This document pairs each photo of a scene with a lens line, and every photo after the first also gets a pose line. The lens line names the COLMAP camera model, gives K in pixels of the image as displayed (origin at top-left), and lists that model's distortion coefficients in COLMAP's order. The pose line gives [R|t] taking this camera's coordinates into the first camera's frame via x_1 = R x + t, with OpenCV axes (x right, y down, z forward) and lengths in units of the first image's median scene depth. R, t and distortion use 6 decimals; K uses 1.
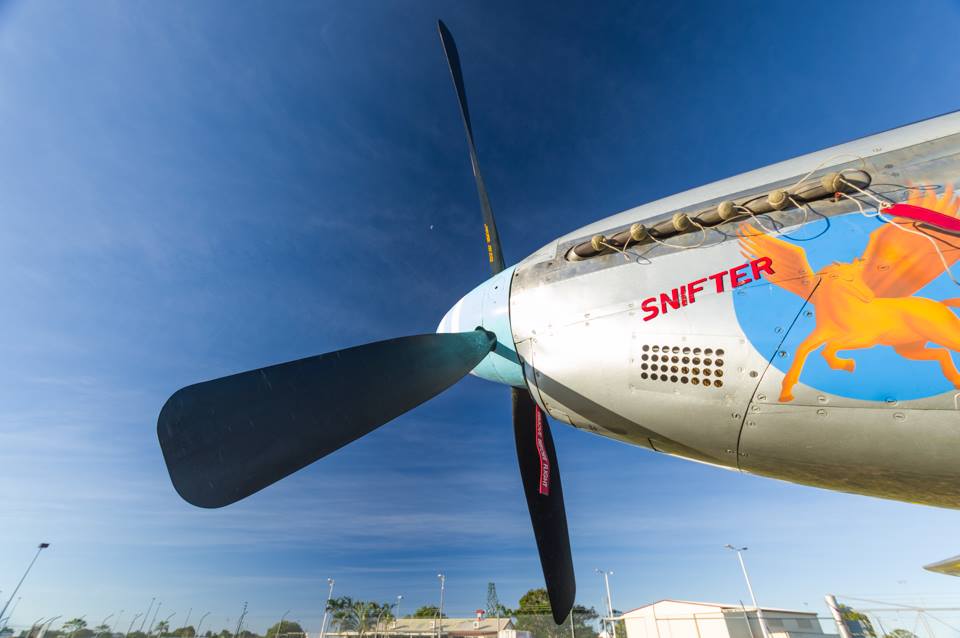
lens RADIAL K [[404.6, 0, 480.0], [0, 404.6, 319.0], [0, 0, 1]] dist [0.000363, 0.000057]
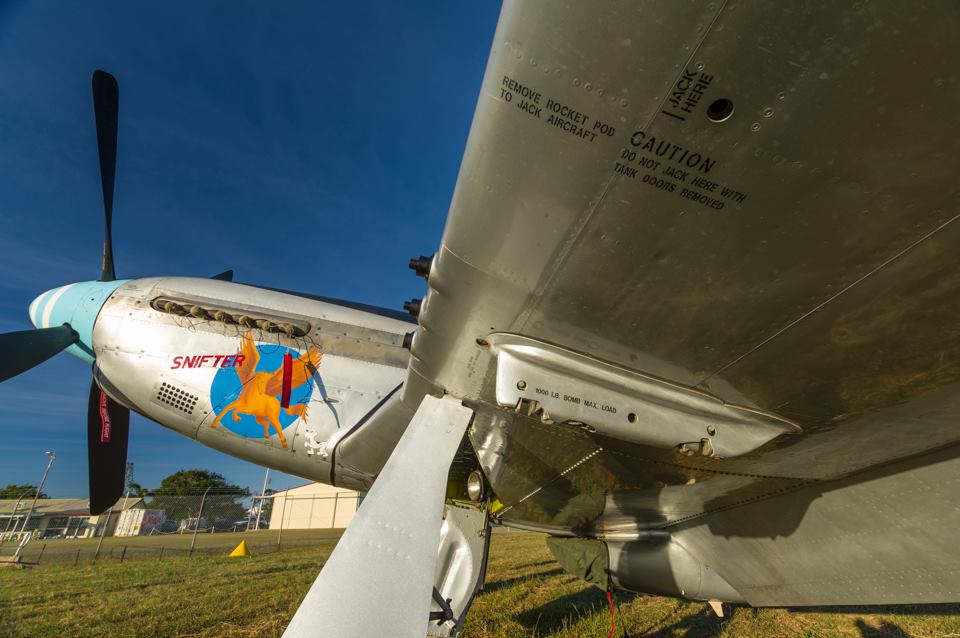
lens RADIAL K [[417.5, 0, 480.0], [0, 417.5, 319.0], [0, 0, 1]] dist [0.000121, -0.000167]
pose [[0.770776, 0.242103, 0.589314, 0.237946], [-0.373433, 0.921111, 0.110009, -0.669443], [-0.516190, -0.304861, 0.800380, -0.813253]]
